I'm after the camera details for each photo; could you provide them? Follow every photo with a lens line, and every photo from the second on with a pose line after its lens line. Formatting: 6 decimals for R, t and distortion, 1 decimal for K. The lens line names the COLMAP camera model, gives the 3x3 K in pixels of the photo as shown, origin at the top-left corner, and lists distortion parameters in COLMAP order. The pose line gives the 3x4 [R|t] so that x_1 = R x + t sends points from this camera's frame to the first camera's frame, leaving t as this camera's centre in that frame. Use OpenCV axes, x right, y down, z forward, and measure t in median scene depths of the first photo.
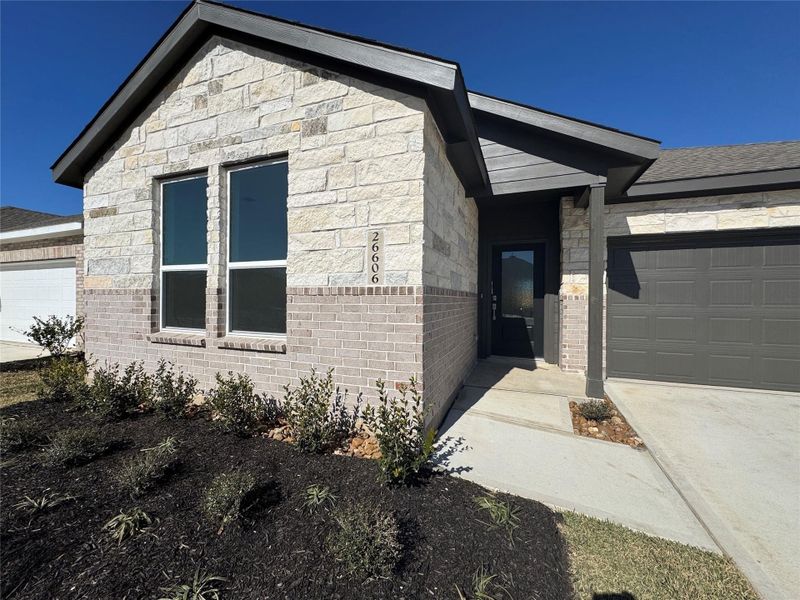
lens RADIAL K [[320.4, 0, 401.7], [0, 320.4, 301.5], [0, 0, 1]] dist [-0.002689, 0.000174]
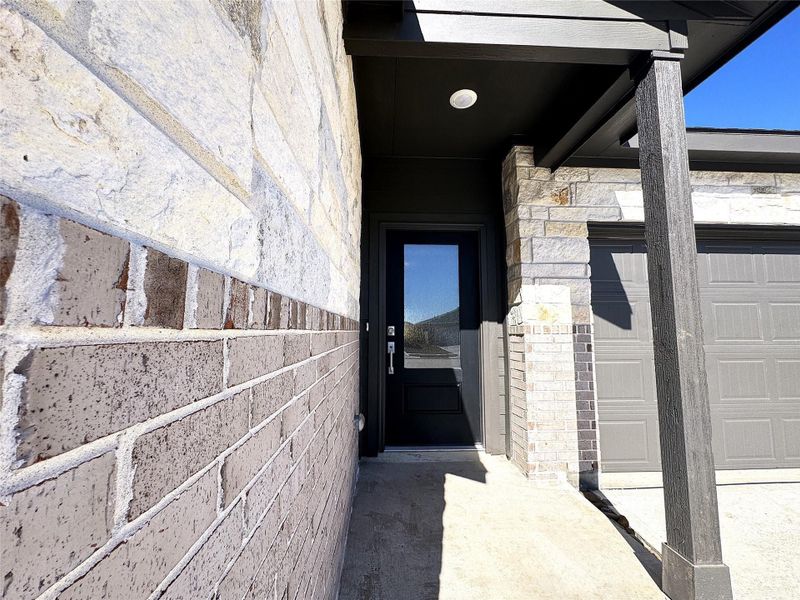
lens RADIAL K [[320.4, 0, 400.0], [0, 320.4, 301.2], [0, 0, 1]] dist [-0.002689, 0.000174]
pose [[0.918425, 0.029528, 0.394492, 0.112729], [0.007514, 0.995728, -0.092024, -0.011729], [-0.395525, 0.087481, 0.914280, 0.603591]]
